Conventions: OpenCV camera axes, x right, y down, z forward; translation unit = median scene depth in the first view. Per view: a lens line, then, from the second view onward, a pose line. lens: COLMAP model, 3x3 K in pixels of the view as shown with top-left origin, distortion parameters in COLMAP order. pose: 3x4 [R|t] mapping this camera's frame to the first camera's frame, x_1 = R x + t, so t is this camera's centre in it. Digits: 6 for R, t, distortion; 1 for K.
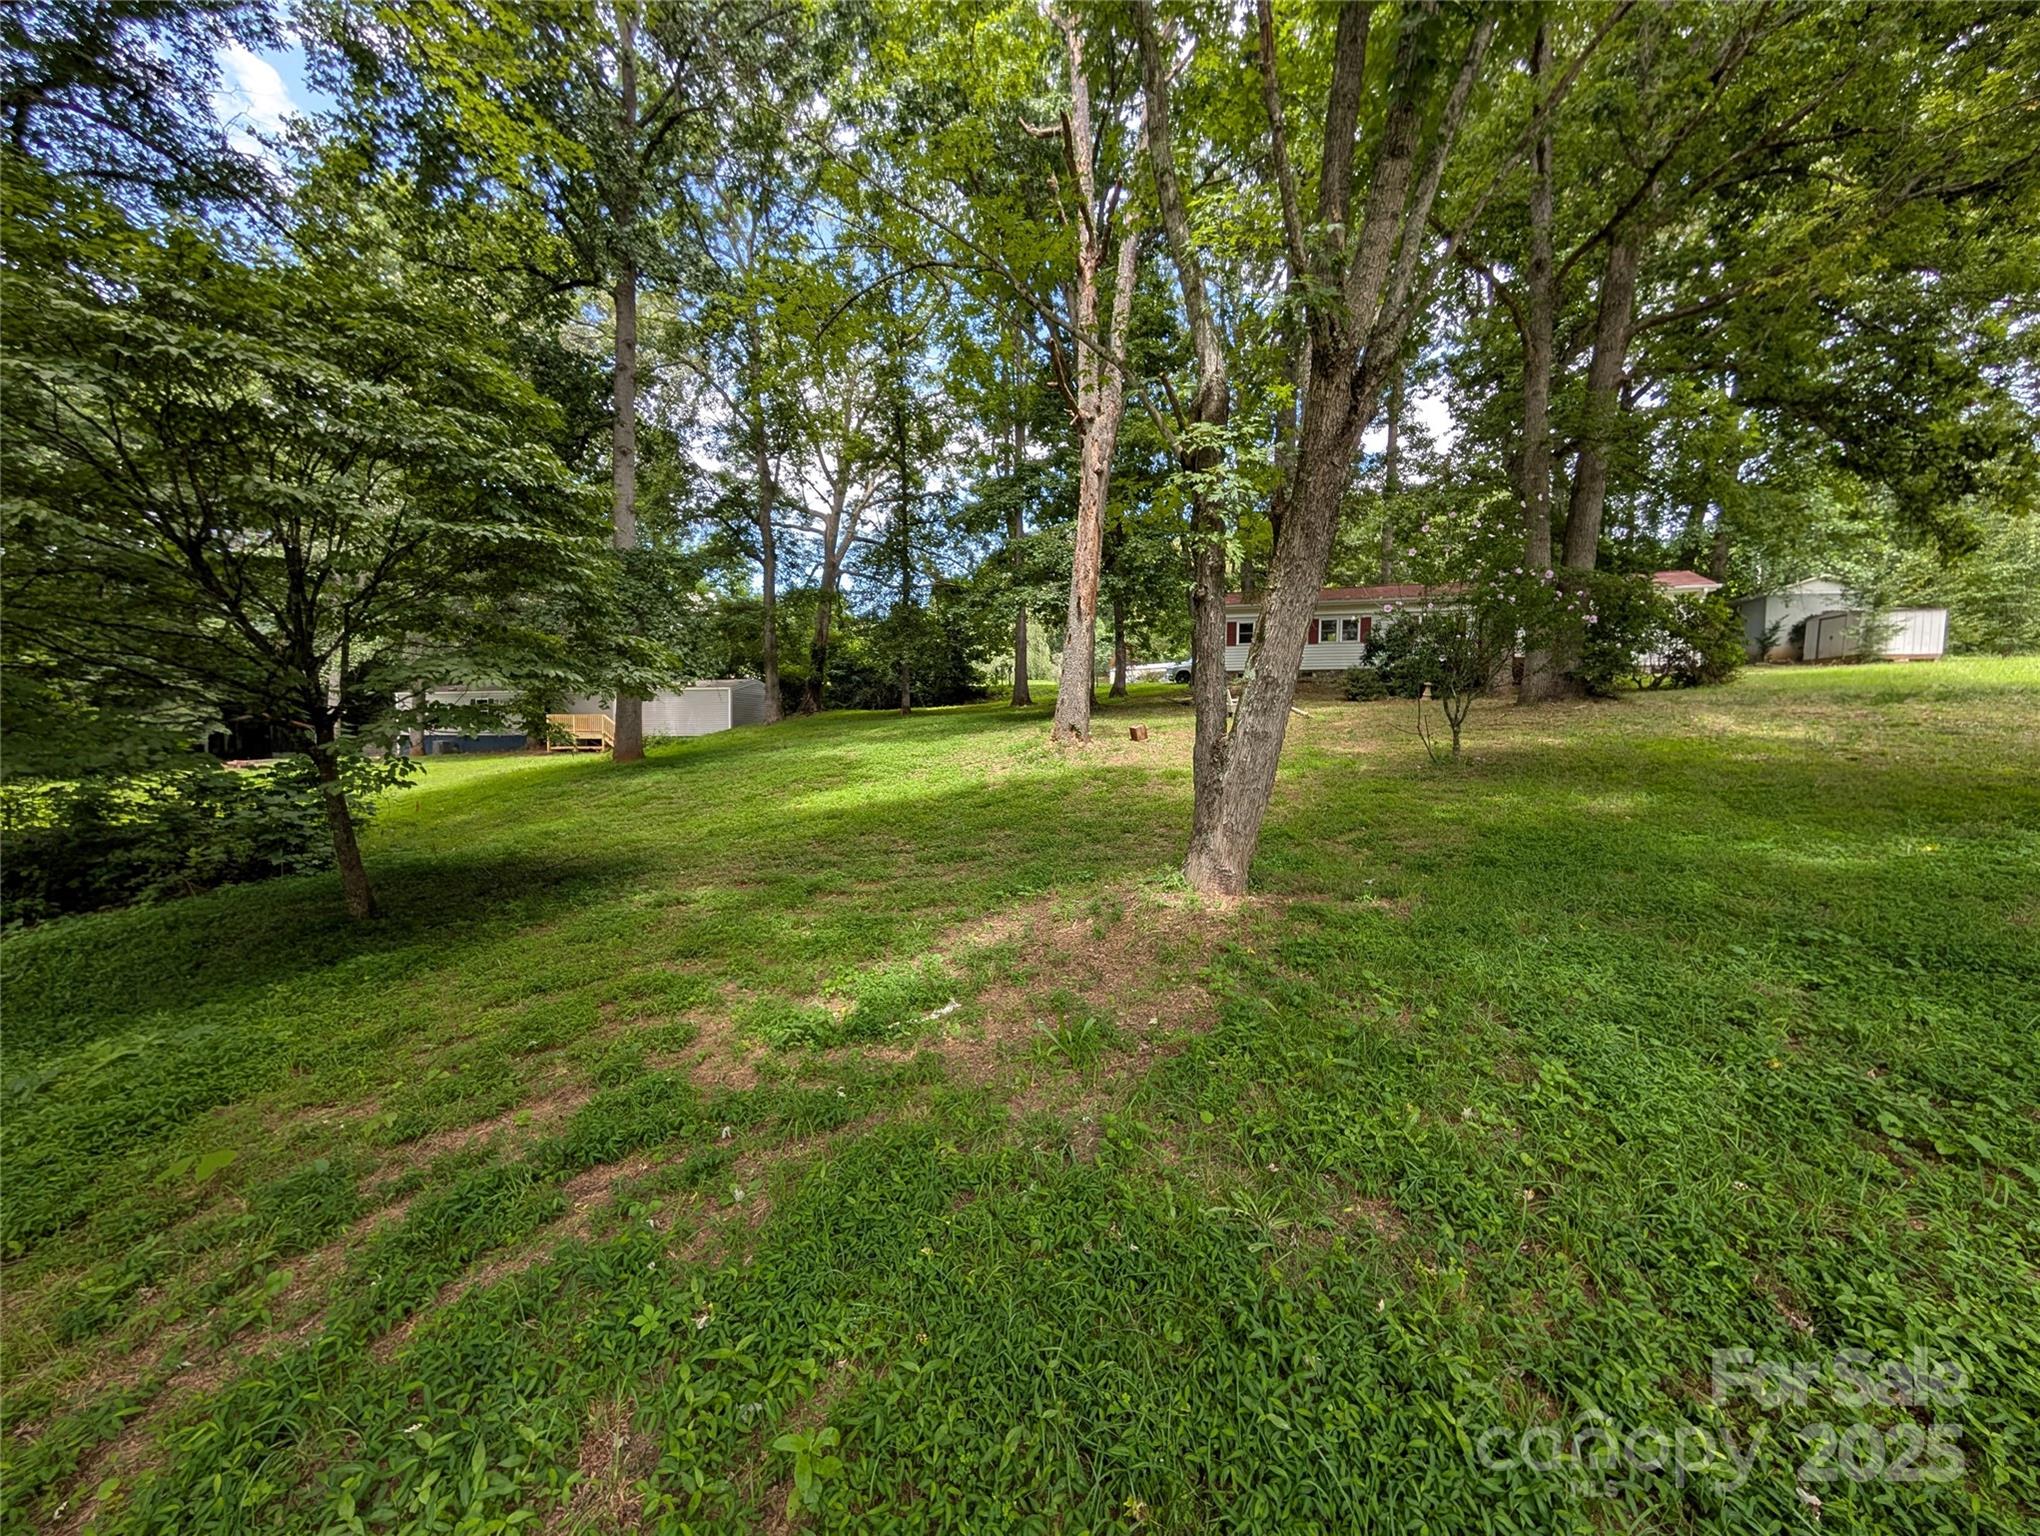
lens RADIAL K [[714.8, 0, 1019.0], [0, 714.8, 768.0], [0, 0, 1]] dist [-0.001628, 0.000025]
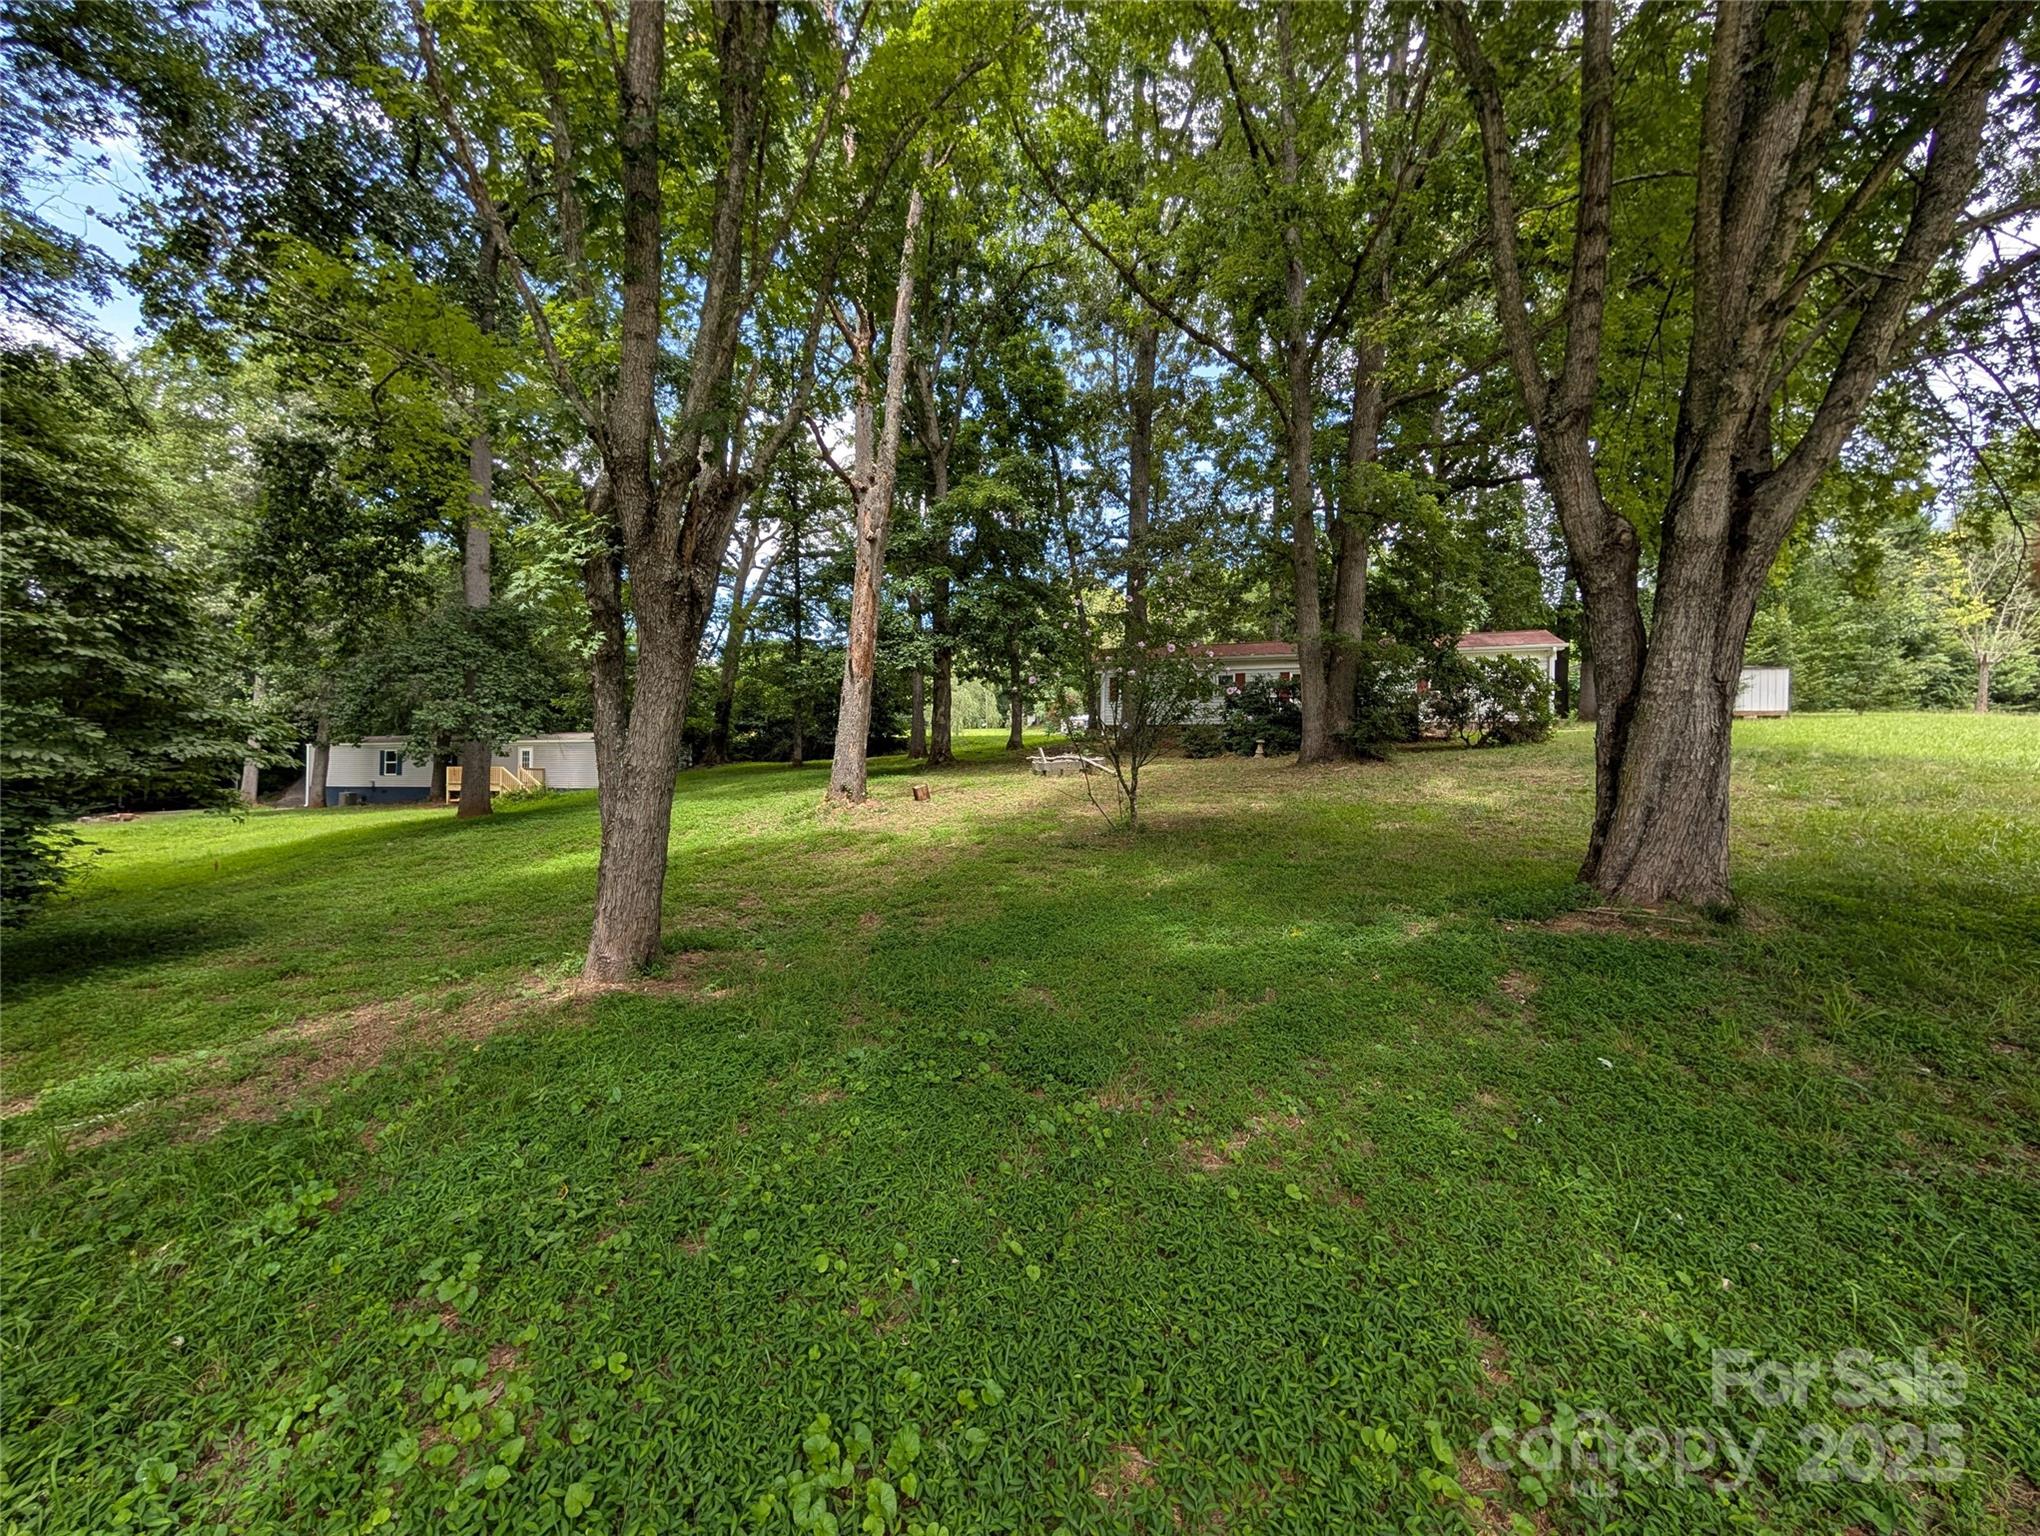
lens RADIAL K [[714.8, 0, 1020.5], [0, 714.8, 773.8], [0, 0, 1]] dist [-0.001628, 0.000025]
pose [[0.999913, 0.000454, 0.013208, 0.254693], [0.000300, 0.998373, -0.057028, -0.016486], [-0.013212, 0.057027, 0.998285, -0.005035]]
